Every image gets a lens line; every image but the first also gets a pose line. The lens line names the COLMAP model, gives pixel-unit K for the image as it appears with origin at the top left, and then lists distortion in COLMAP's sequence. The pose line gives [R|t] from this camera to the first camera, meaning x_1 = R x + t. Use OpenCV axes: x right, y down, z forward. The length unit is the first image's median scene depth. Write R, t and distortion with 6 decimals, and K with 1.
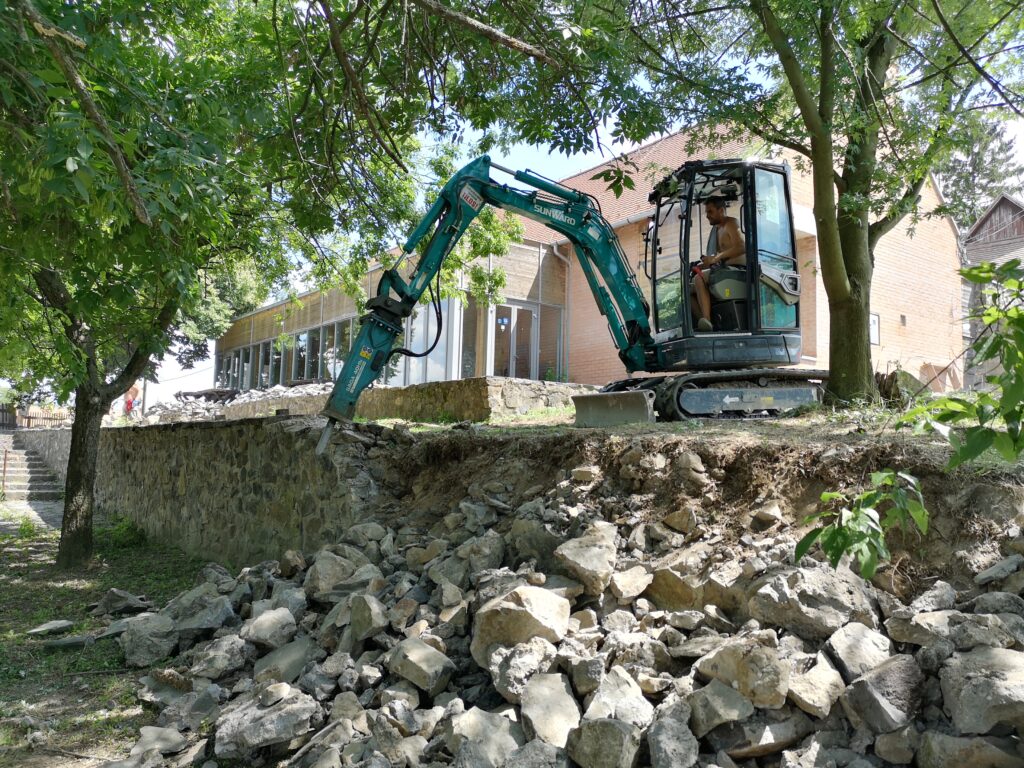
lens RADIAL K [[787.4, 0, 515.5], [0, 787.4, 386.0], [0, 0, 1]] dist [0.052774, -0.005586]
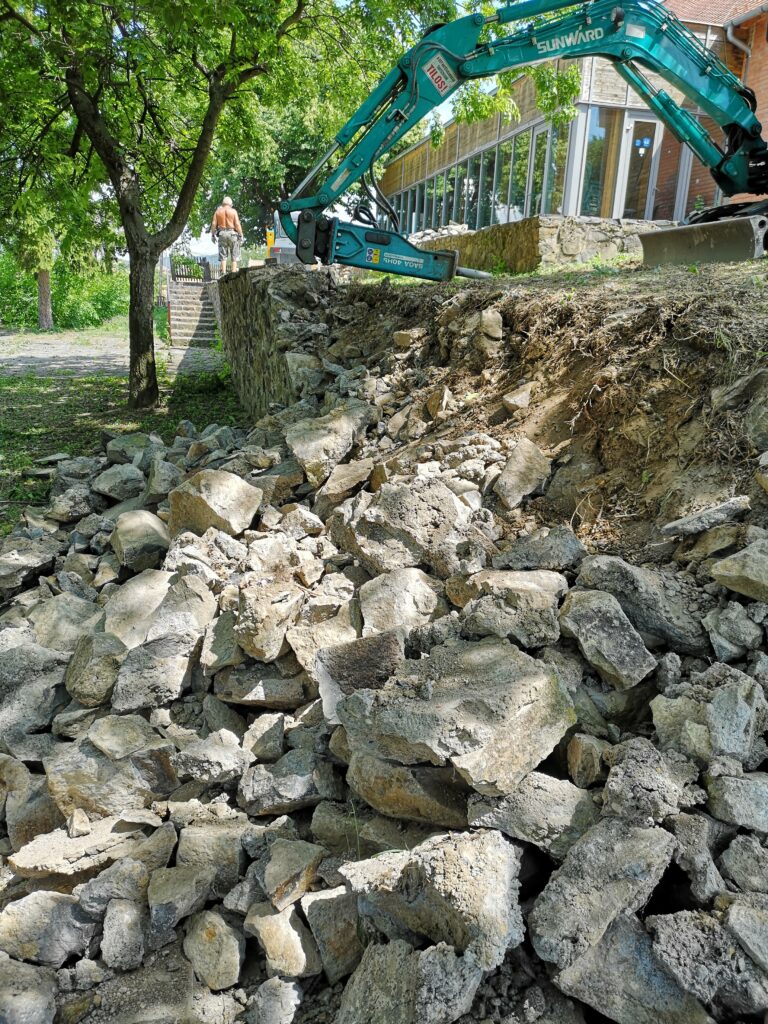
lens RADIAL K [[787.4, 0, 387.4], [0, 787.4, 512.5], [0, 0, 1]] dist [0.052774, -0.005586]
pose [[0.912905, 0.117262, -0.390965, 0.115025], [0.017652, 0.945607, 0.324833, 0.005785], [0.407789, -0.303443, 0.861180, 0.074476]]
